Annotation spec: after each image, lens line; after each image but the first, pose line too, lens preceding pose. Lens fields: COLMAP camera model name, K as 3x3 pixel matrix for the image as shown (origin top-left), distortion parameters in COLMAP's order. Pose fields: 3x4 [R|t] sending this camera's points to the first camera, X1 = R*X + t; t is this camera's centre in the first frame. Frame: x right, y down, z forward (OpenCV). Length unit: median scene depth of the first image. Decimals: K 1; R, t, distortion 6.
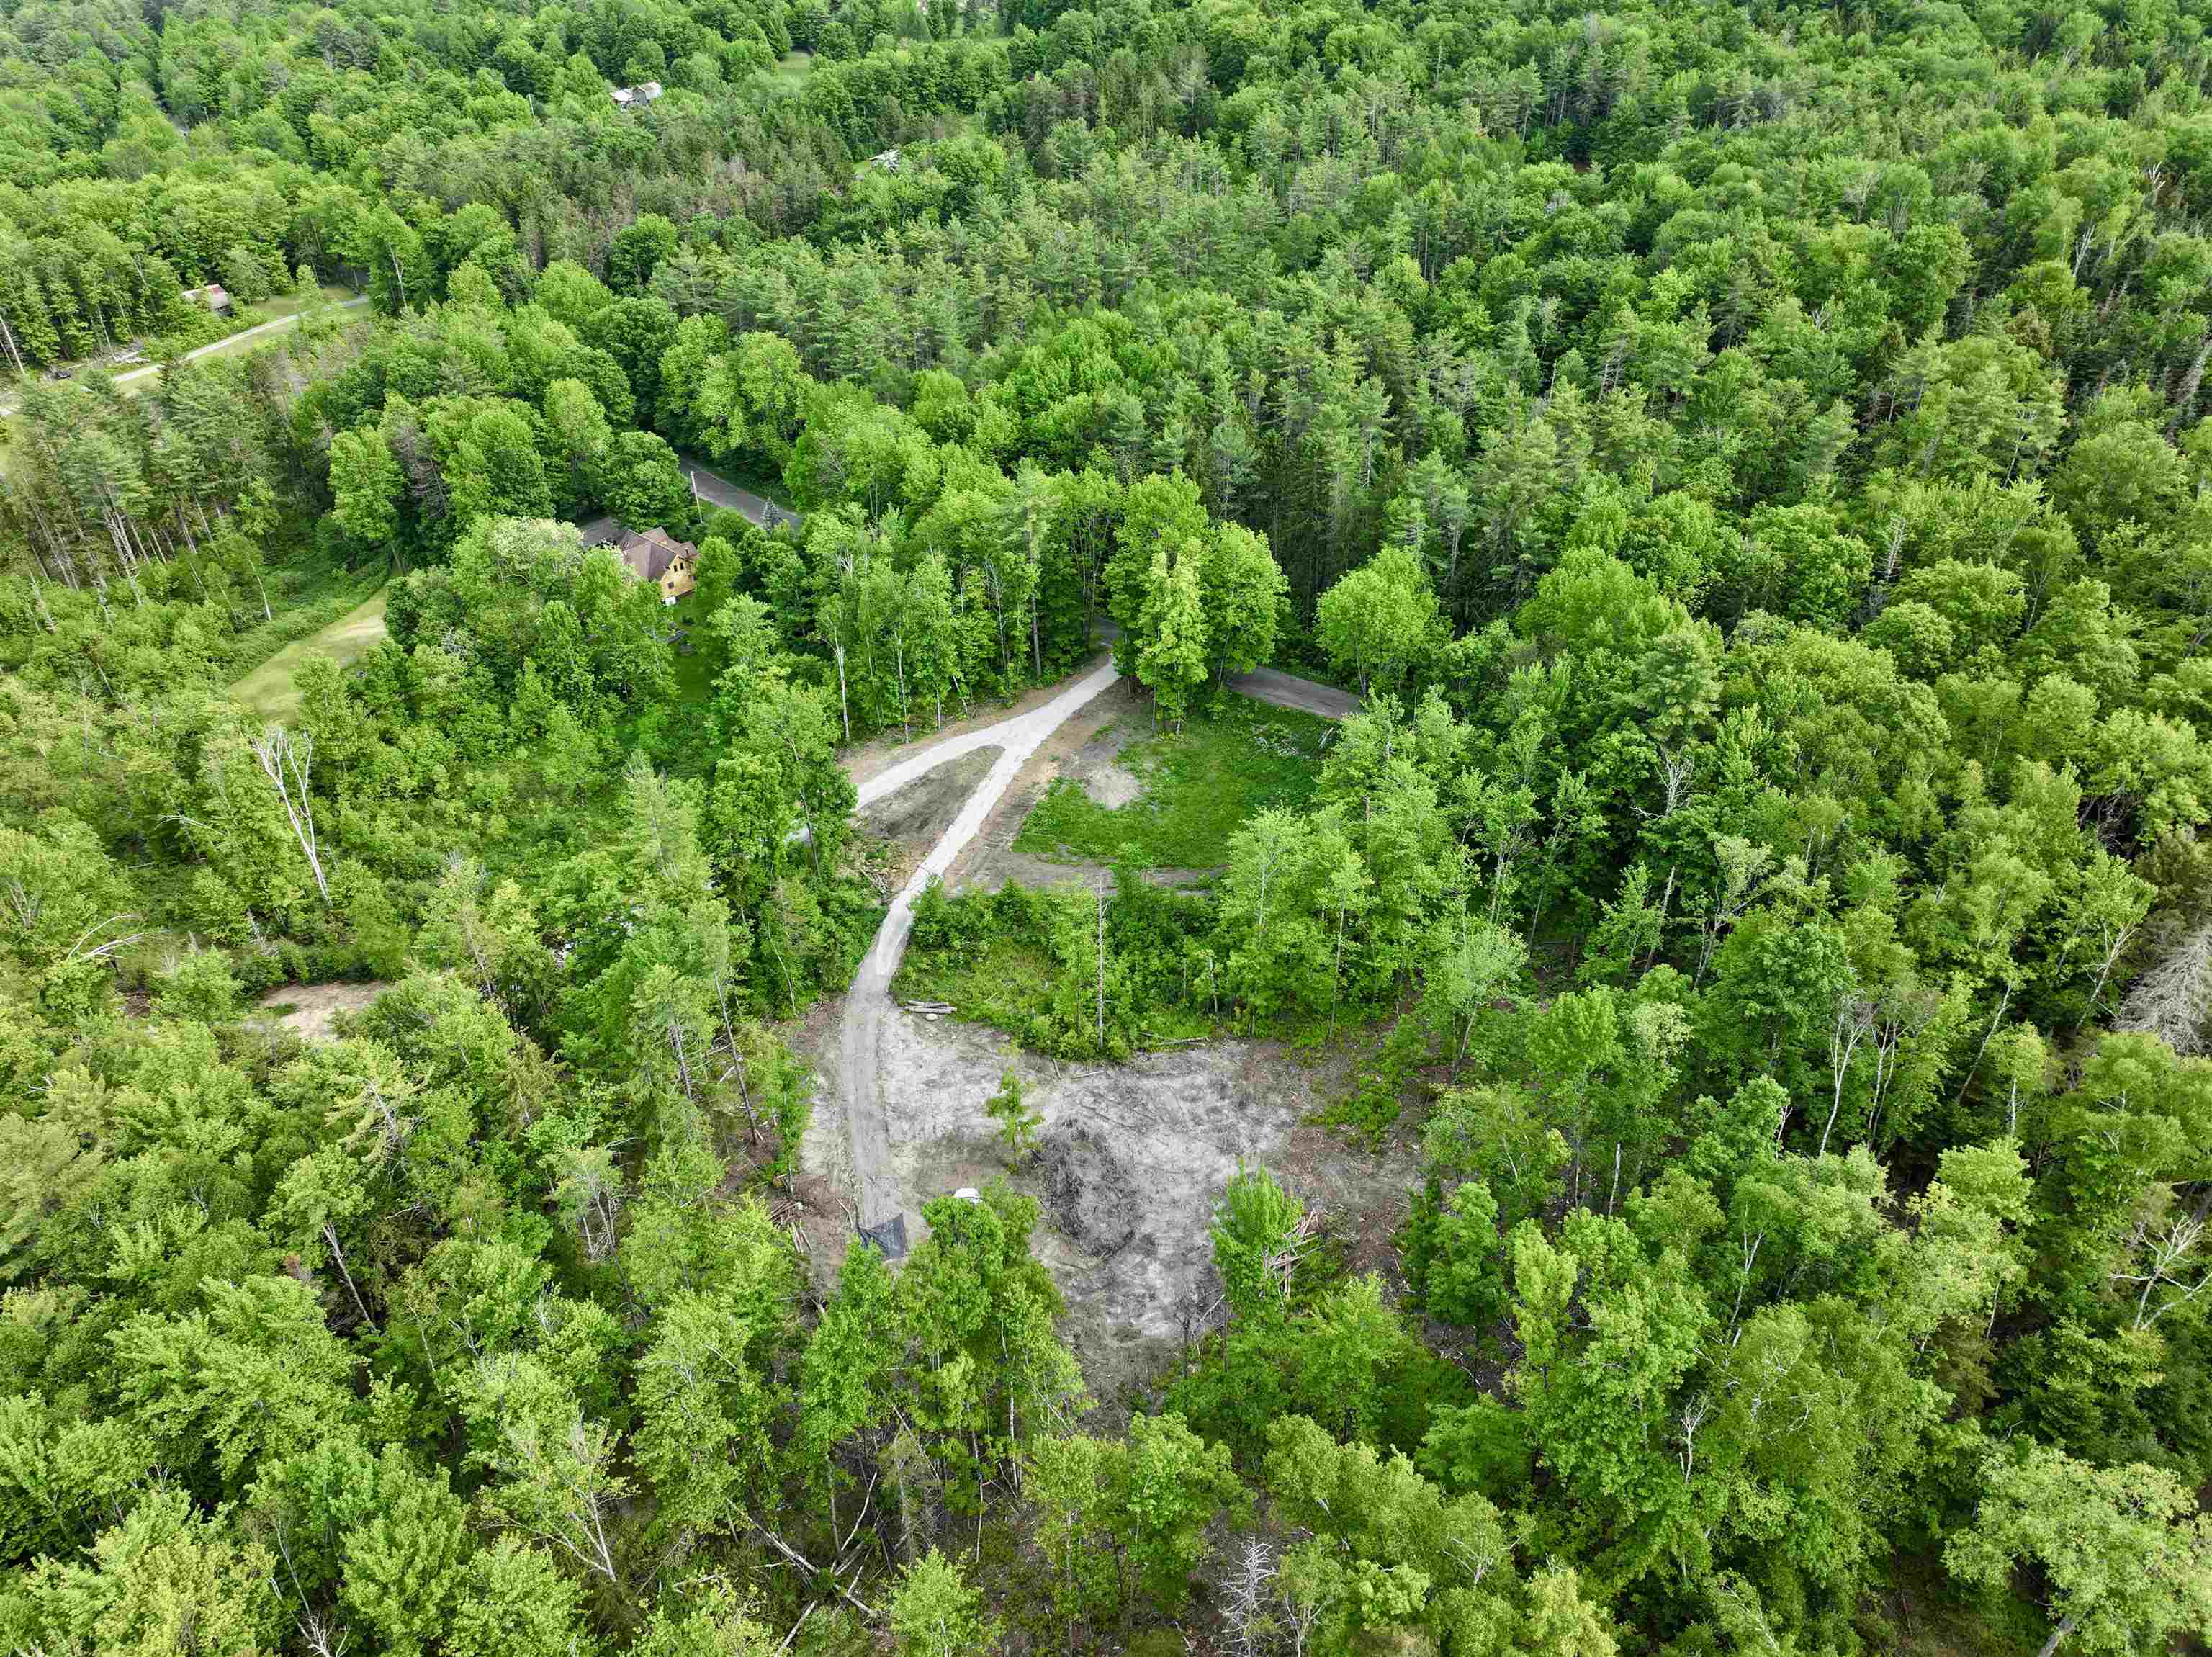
lens RADIAL K [[1554.7, 0, 1126.8], [0, 1554.7, 825.5], [0, 0, 1]] dist [-0.000777, 0.016355]
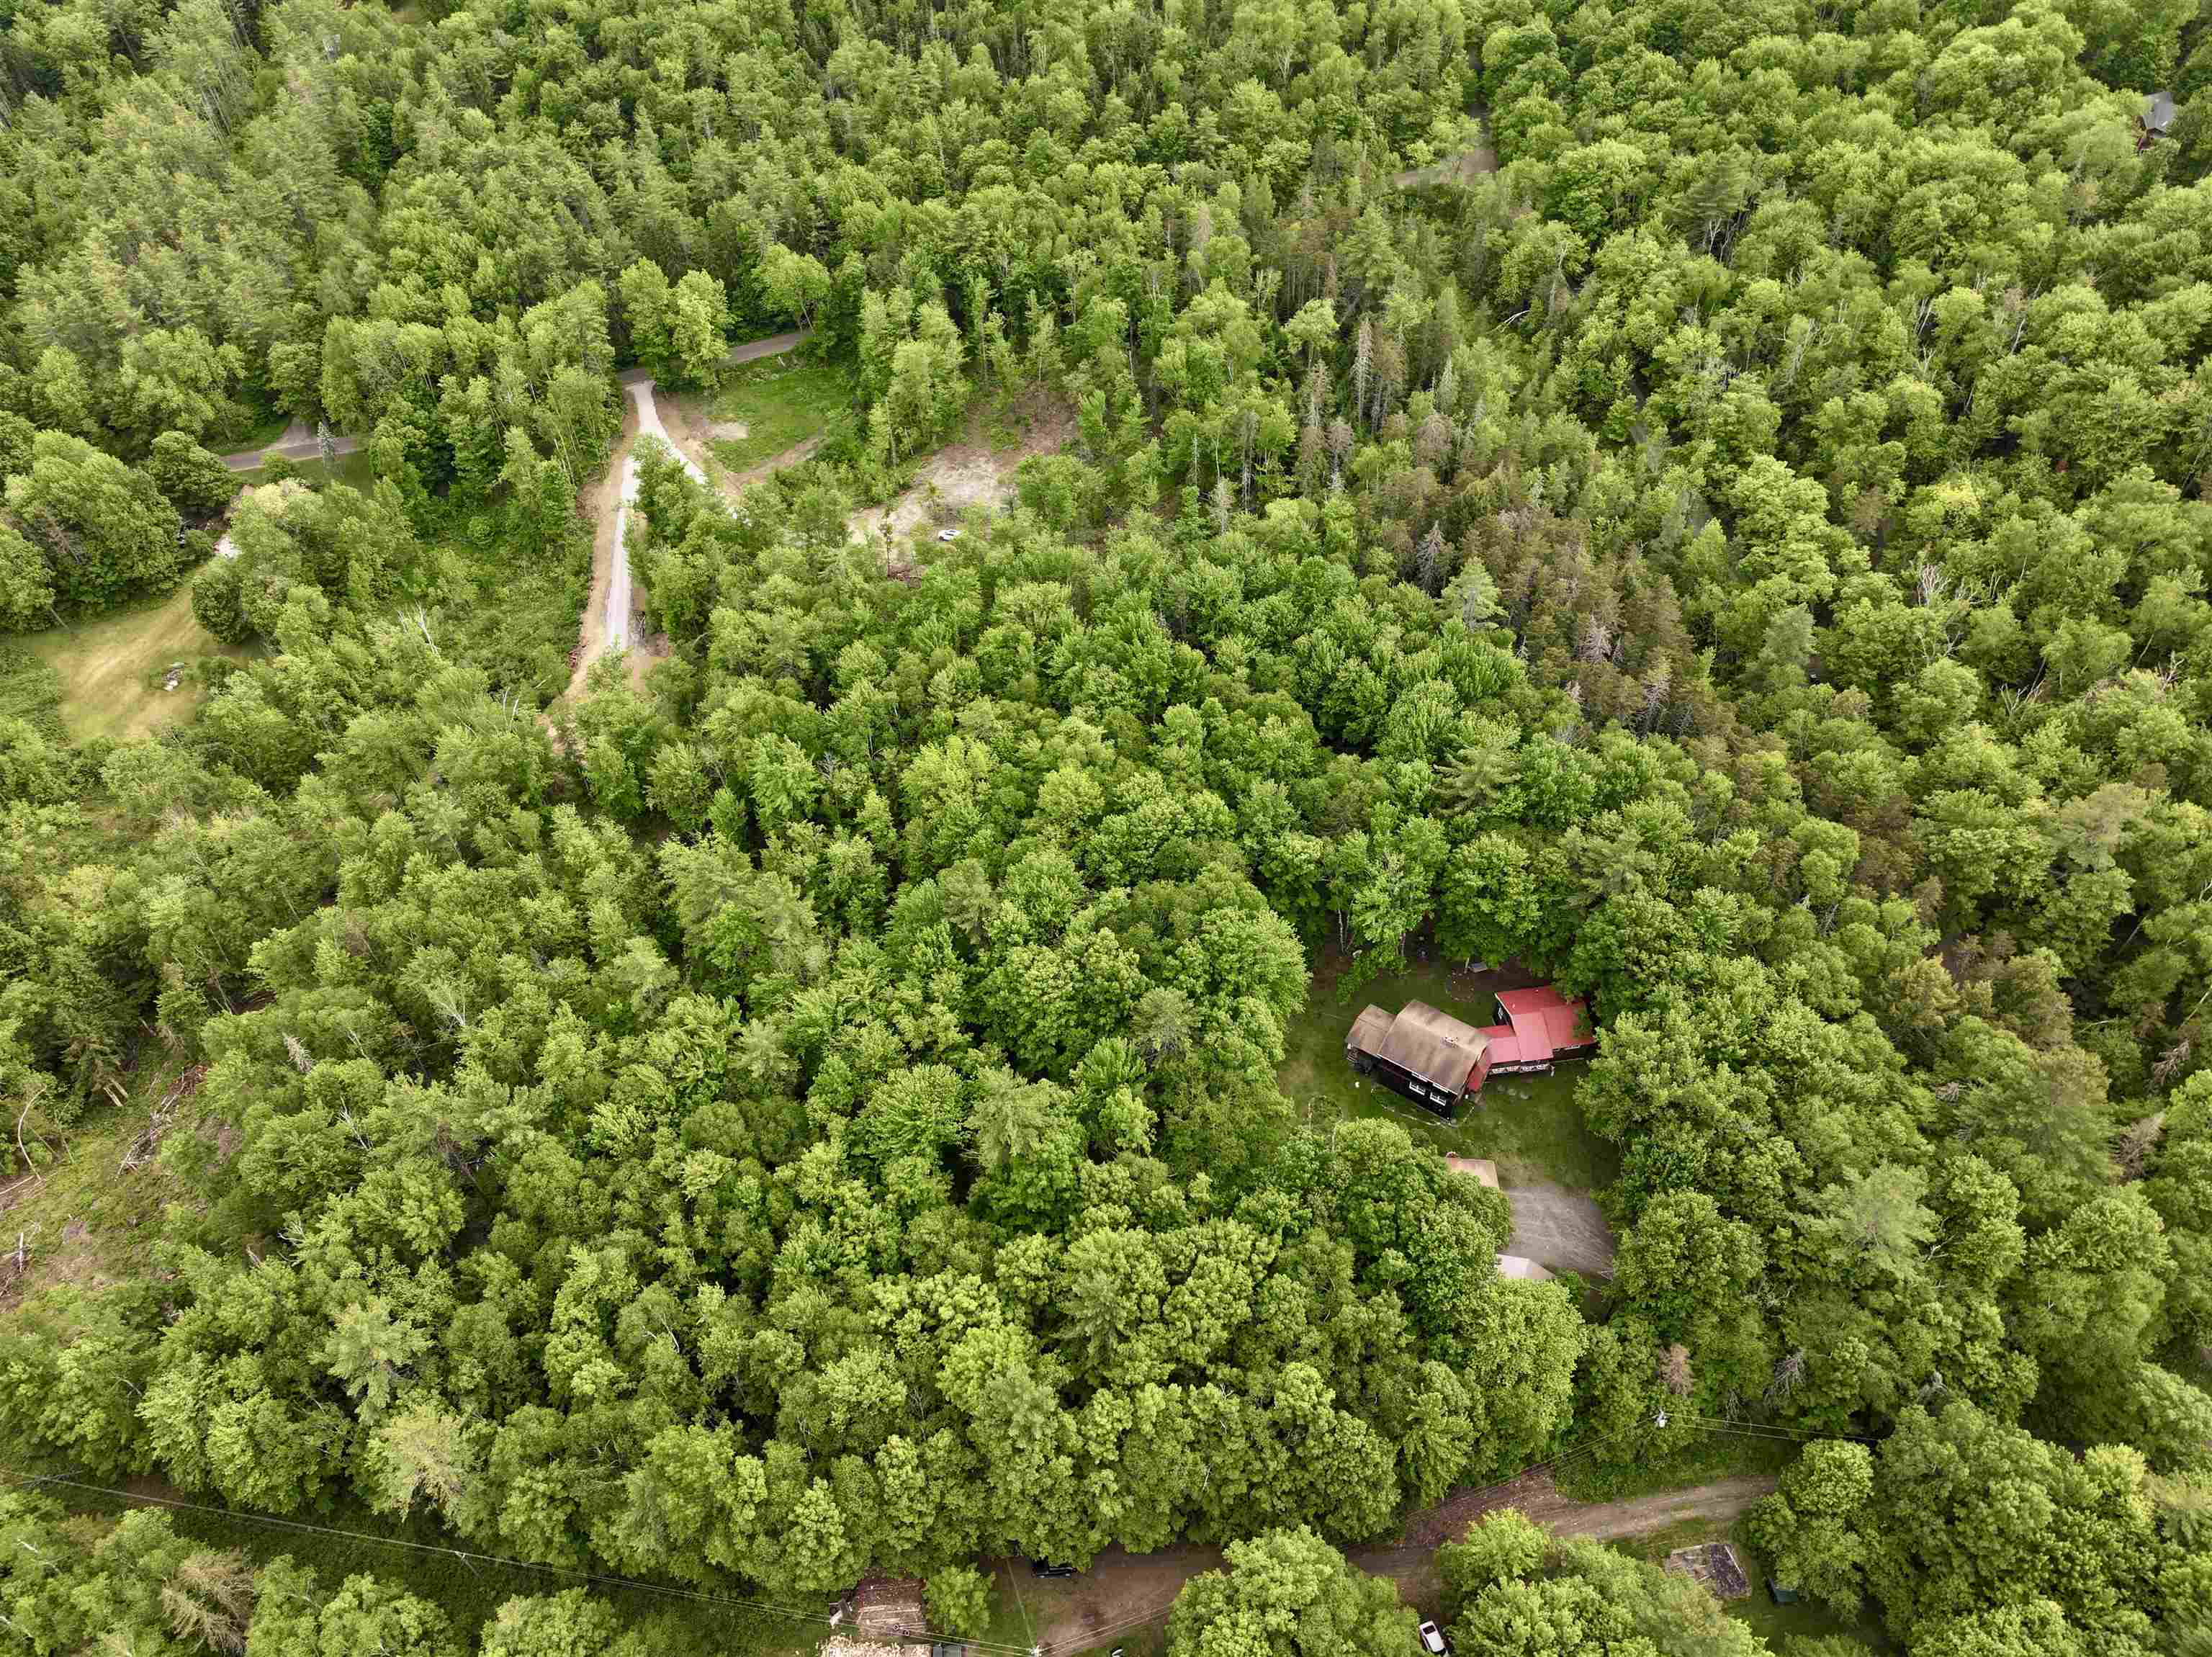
lens RADIAL K [[1554.7, 0, 1117.4], [0, 1554.7, 832.6], [0, 0, 1]] dist [-0.000777, 0.016355]
pose [[0.546329, -0.608892, 0.575131, -1.329086], [0.498987, 0.788121, 0.360386, -0.101660], [-0.672709, 0.090093, 0.734402, -0.722456]]
